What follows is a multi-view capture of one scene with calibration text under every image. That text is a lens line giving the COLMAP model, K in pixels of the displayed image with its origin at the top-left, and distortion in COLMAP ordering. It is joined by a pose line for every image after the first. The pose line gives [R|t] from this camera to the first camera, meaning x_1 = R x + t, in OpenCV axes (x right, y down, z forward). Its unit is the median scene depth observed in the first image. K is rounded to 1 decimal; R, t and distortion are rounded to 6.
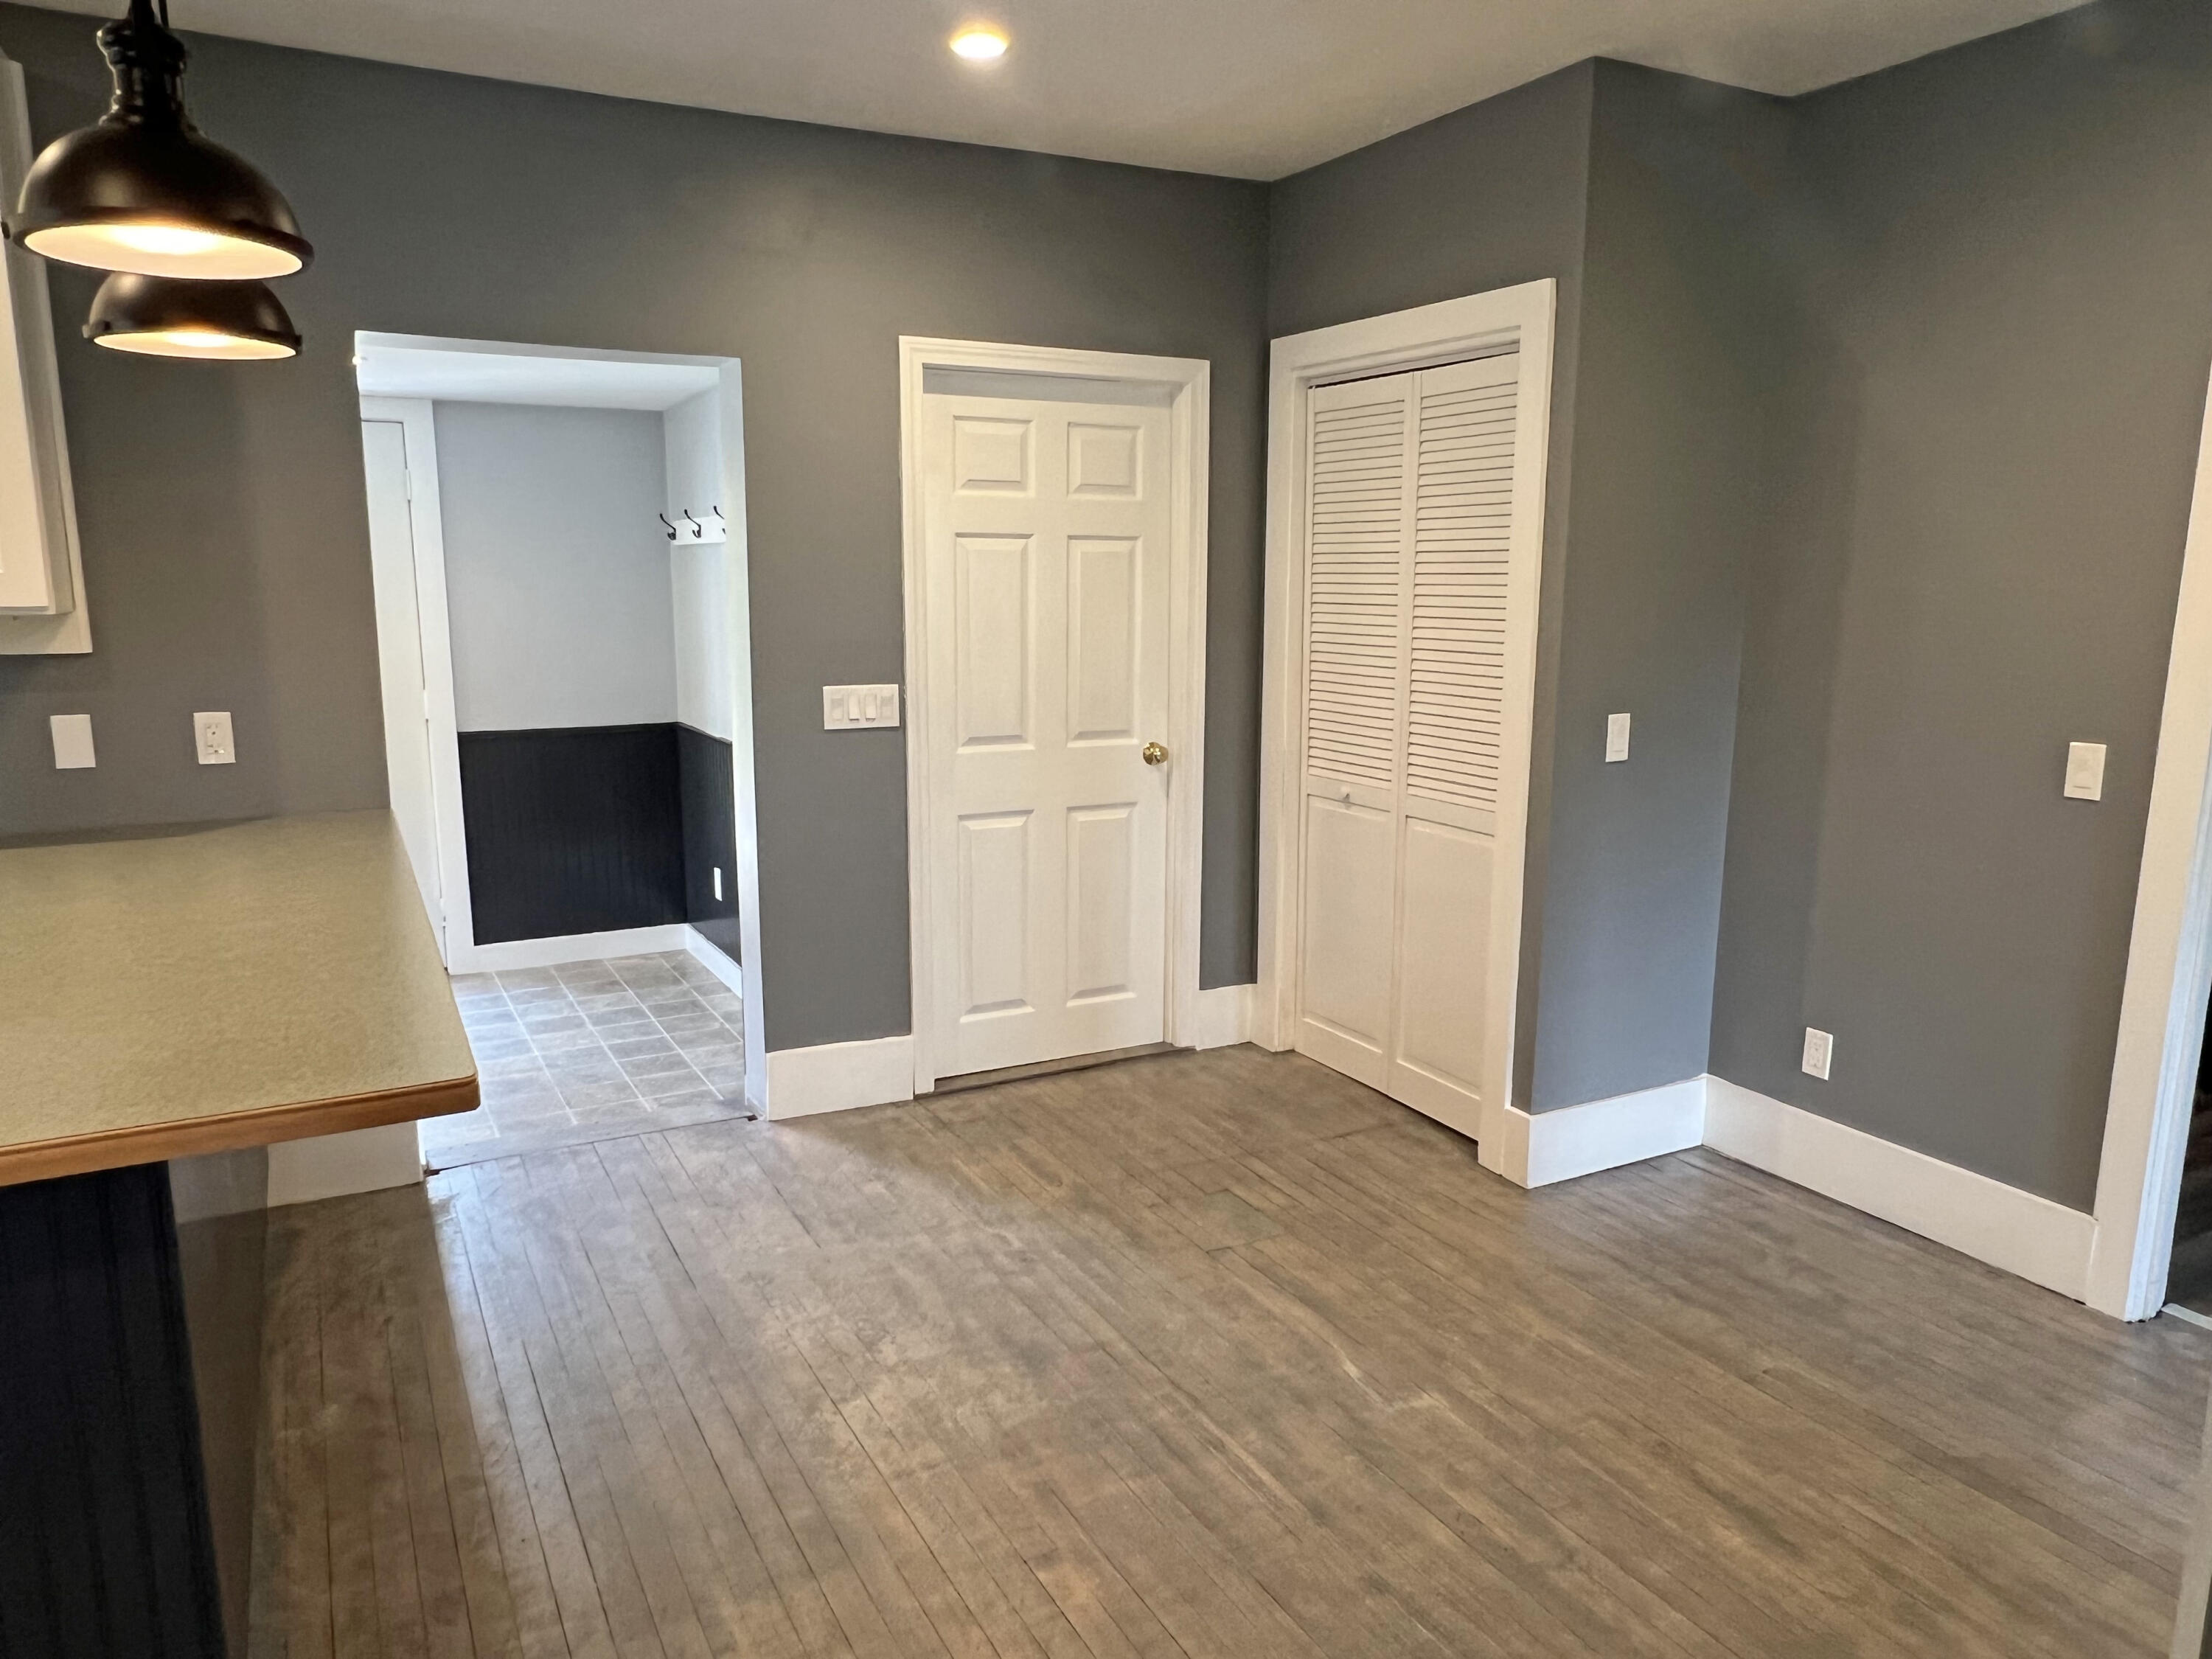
lens RADIAL K [[1457.0, 0, 1106.0], [0, 1457.0, 829.5], [0, 0, 1]] dist [-0.000660, -0.000116]
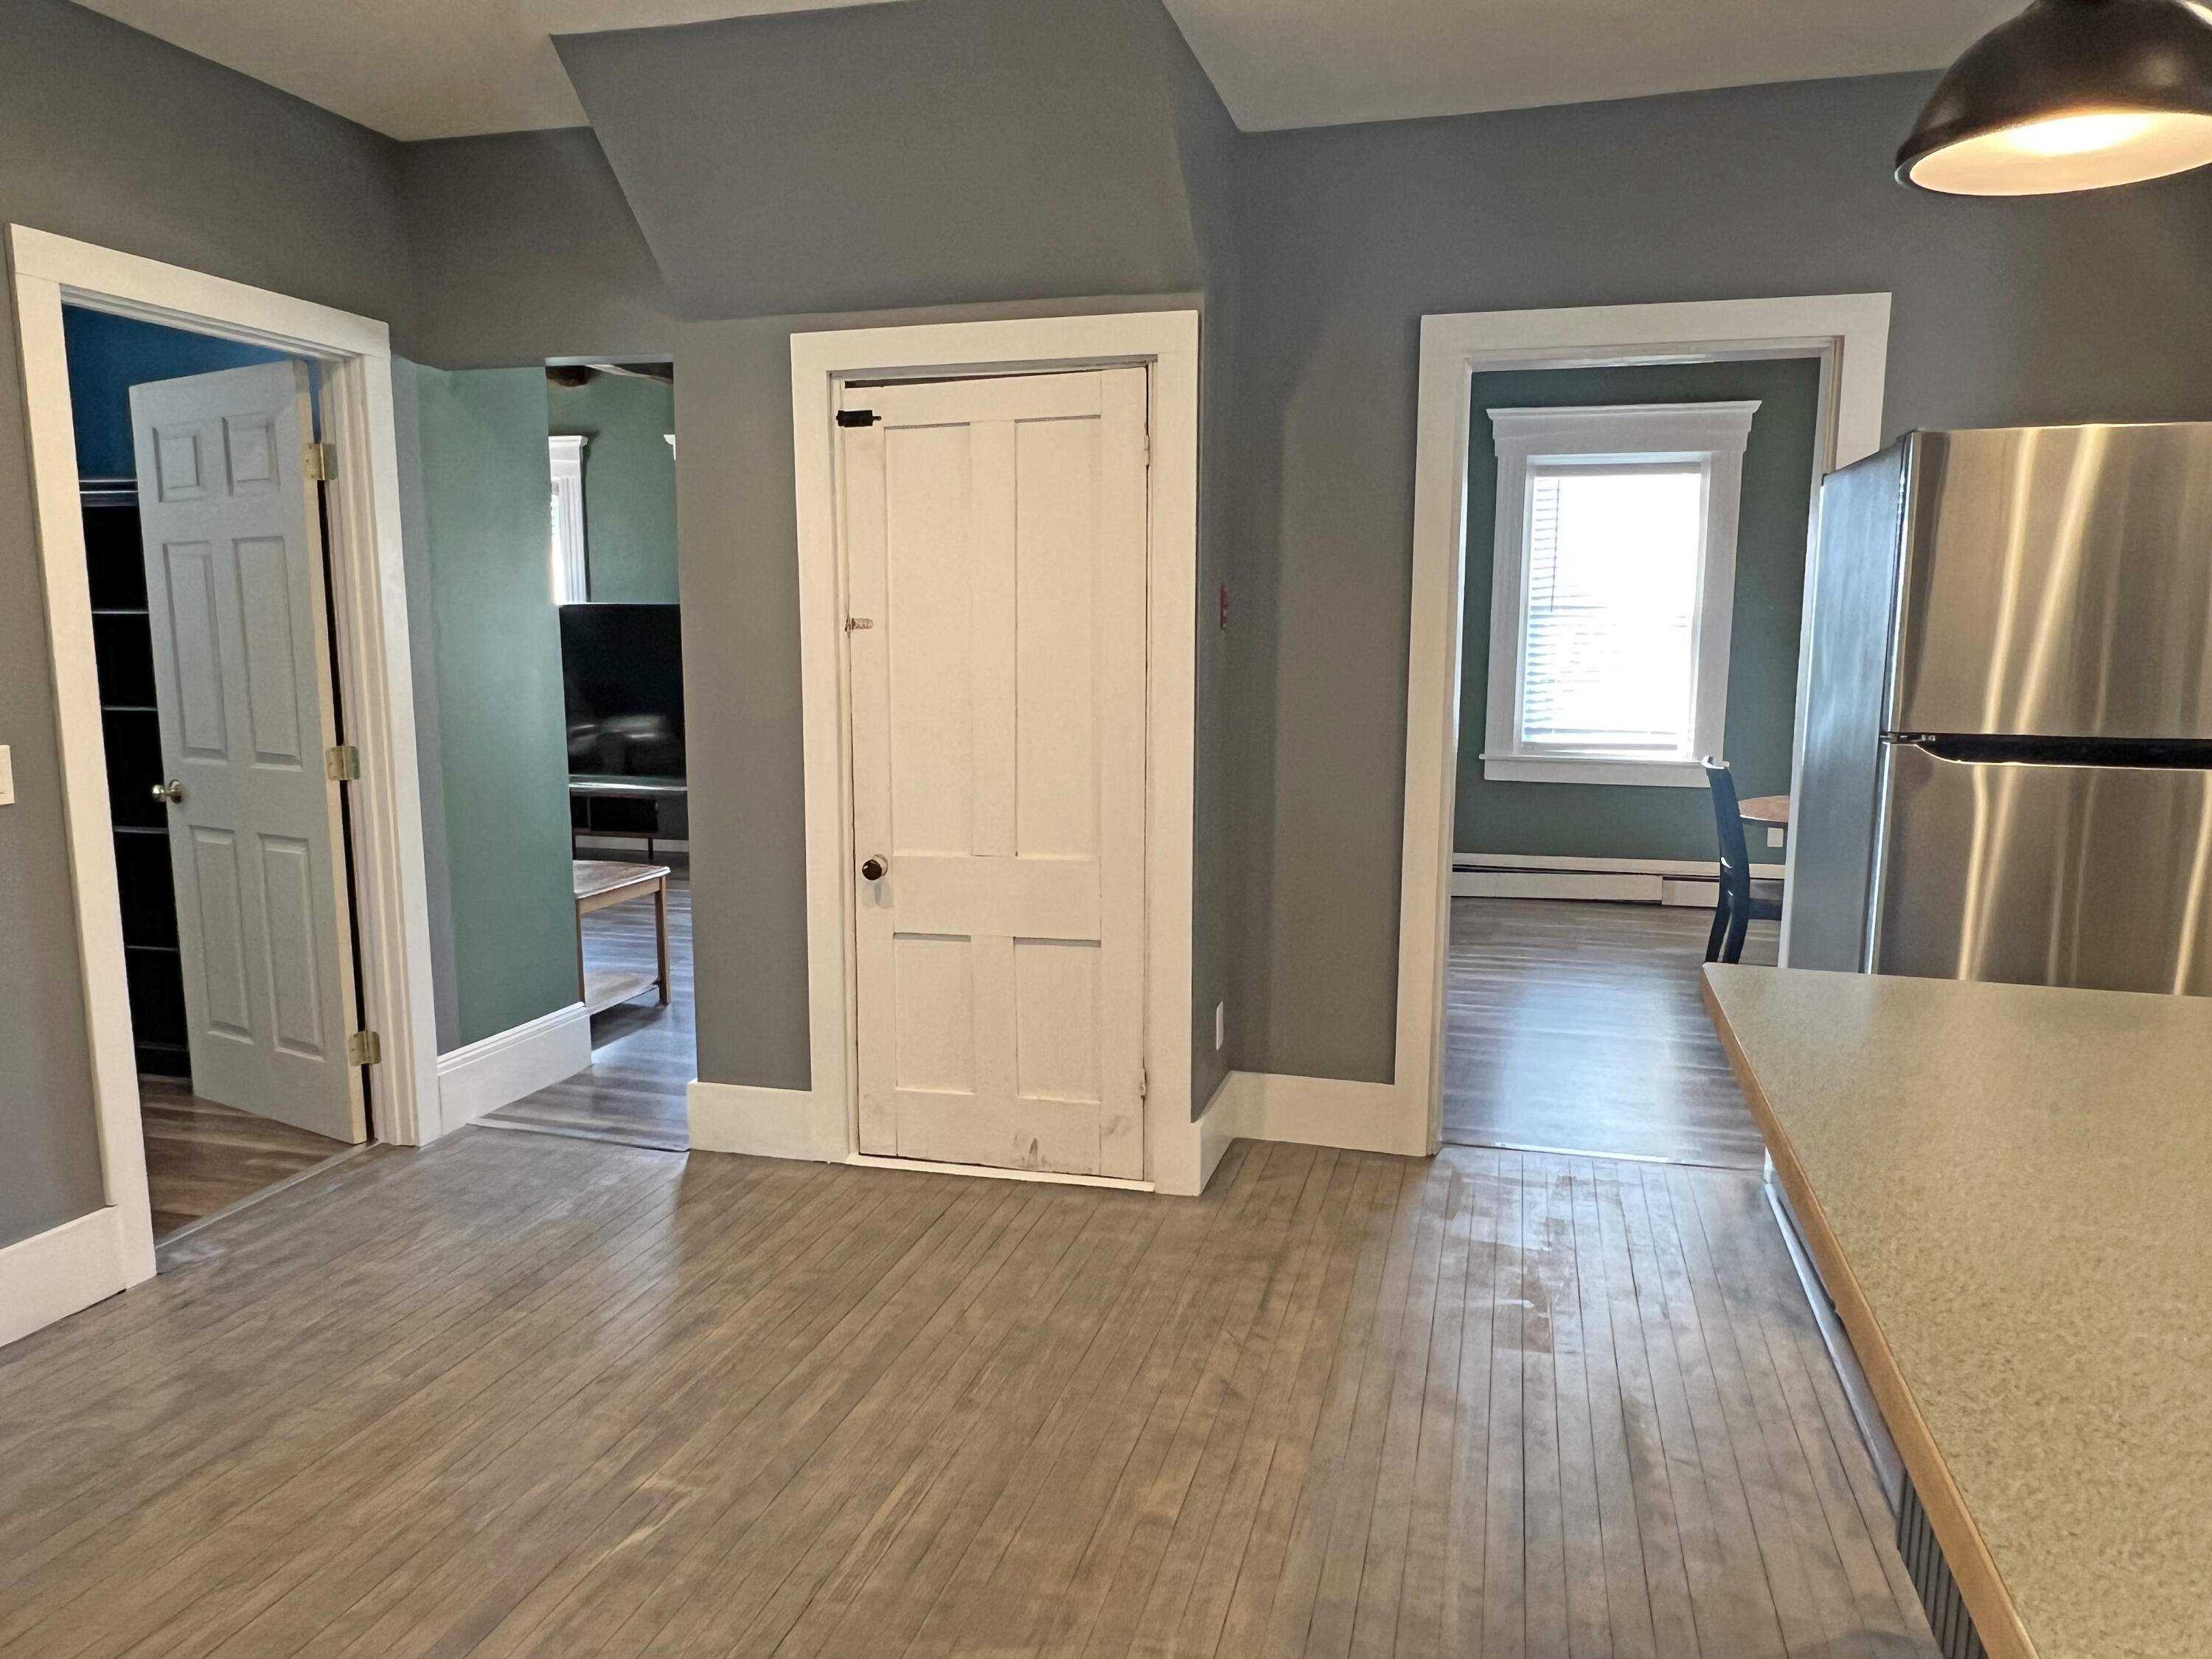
lens RADIAL K [[1457.0, 0, 1106.0], [0, 1457.0, 829.5], [0, 0, 1]] dist [-0.000660, -0.000116]
pose [[-0.711503, -0.107162, 0.694464, -0.554824], [0.114699, 0.957336, 0.265238, -0.196760], [-0.693259, 0.268372, -0.668857, 1.297934]]
